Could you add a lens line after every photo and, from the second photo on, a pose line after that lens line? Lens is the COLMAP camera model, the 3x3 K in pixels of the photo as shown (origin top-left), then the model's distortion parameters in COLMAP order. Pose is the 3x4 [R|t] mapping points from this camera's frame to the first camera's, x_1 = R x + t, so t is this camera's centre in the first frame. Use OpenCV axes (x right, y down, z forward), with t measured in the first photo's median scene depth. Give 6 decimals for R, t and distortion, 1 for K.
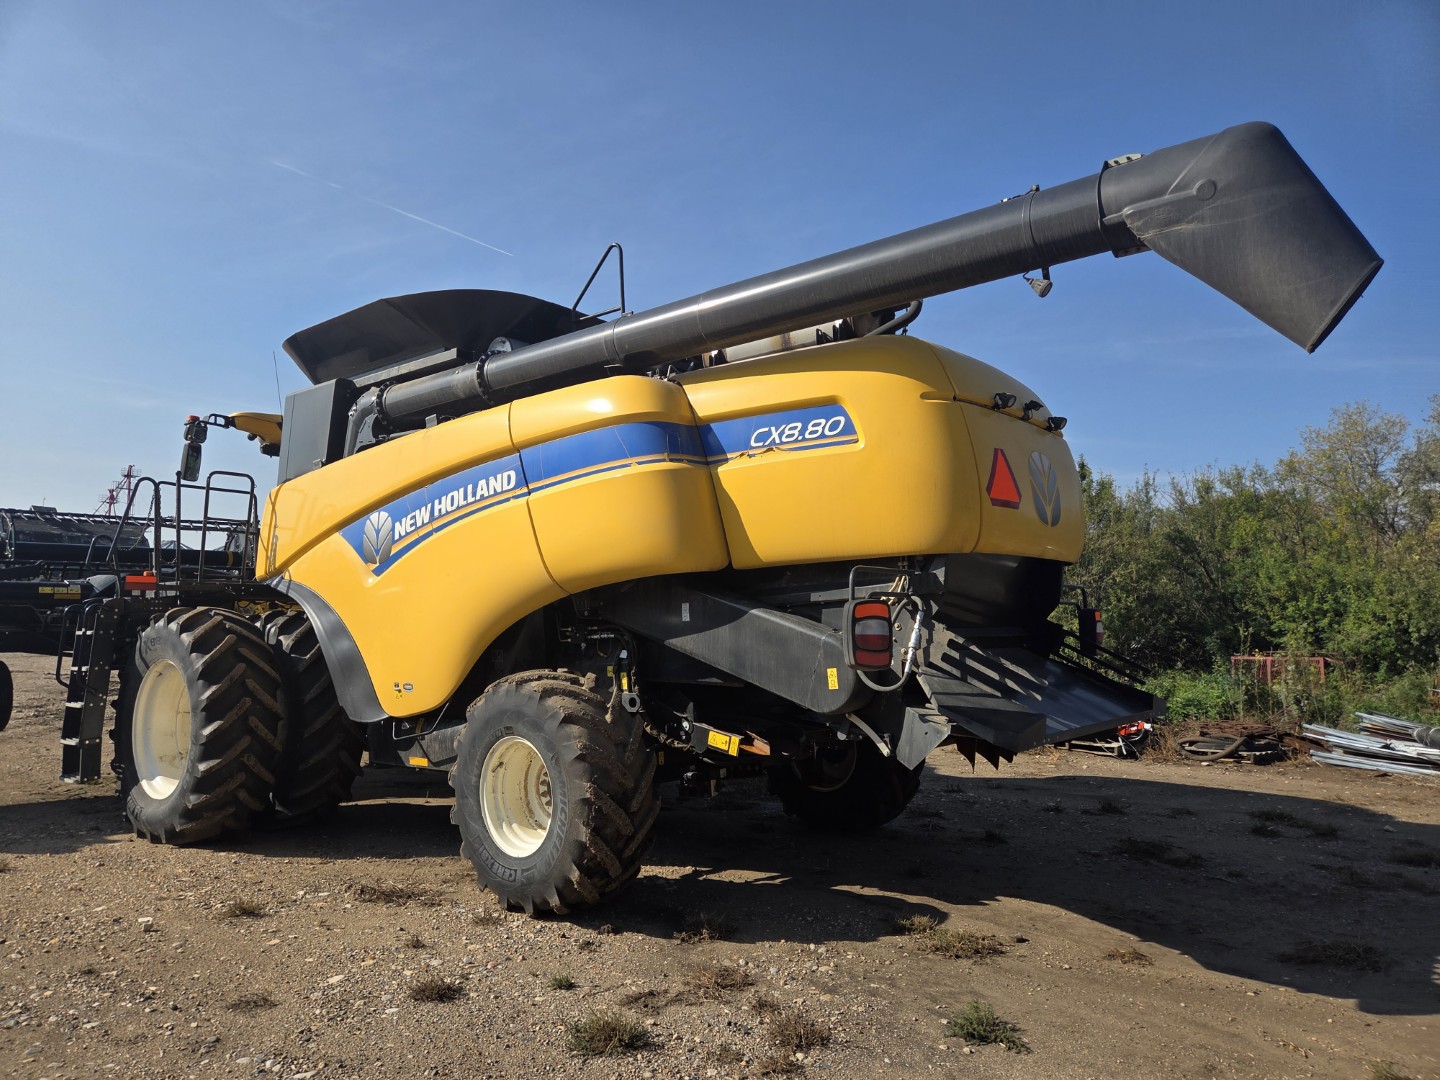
lens RADIAL K [[957.5, 0, 720.0], [0, 957.5, 540.0], [0, 0, 1]] dist [0.001565, -0.000770]
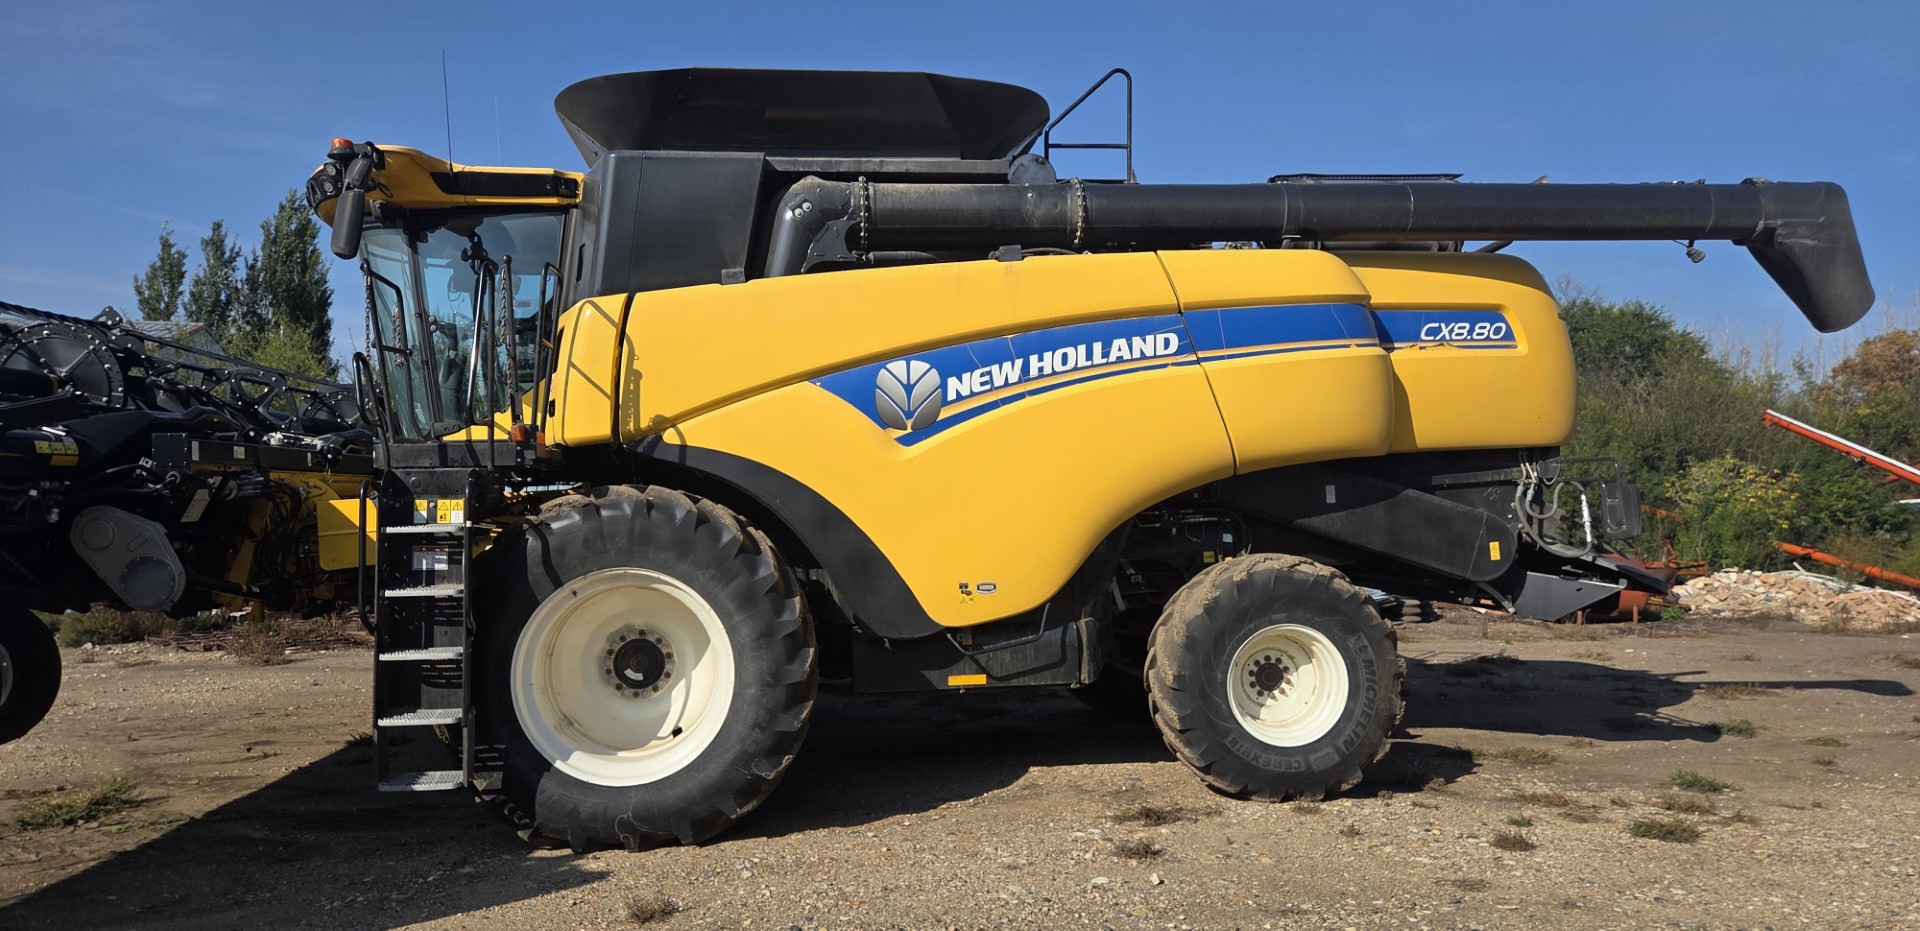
lens RADIAL K [[1244.7, 0, 959.9], [0, 1244.7, 502.1], [0, 0, 1]] dist [-0.009606, -0.003917]
pose [[0.729019, -0.007938, 0.684447, -1.130836], [-0.052721, 0.996311, 0.067709, 0.014593], [-0.682460, -0.085446, 0.725911, 0.287773]]
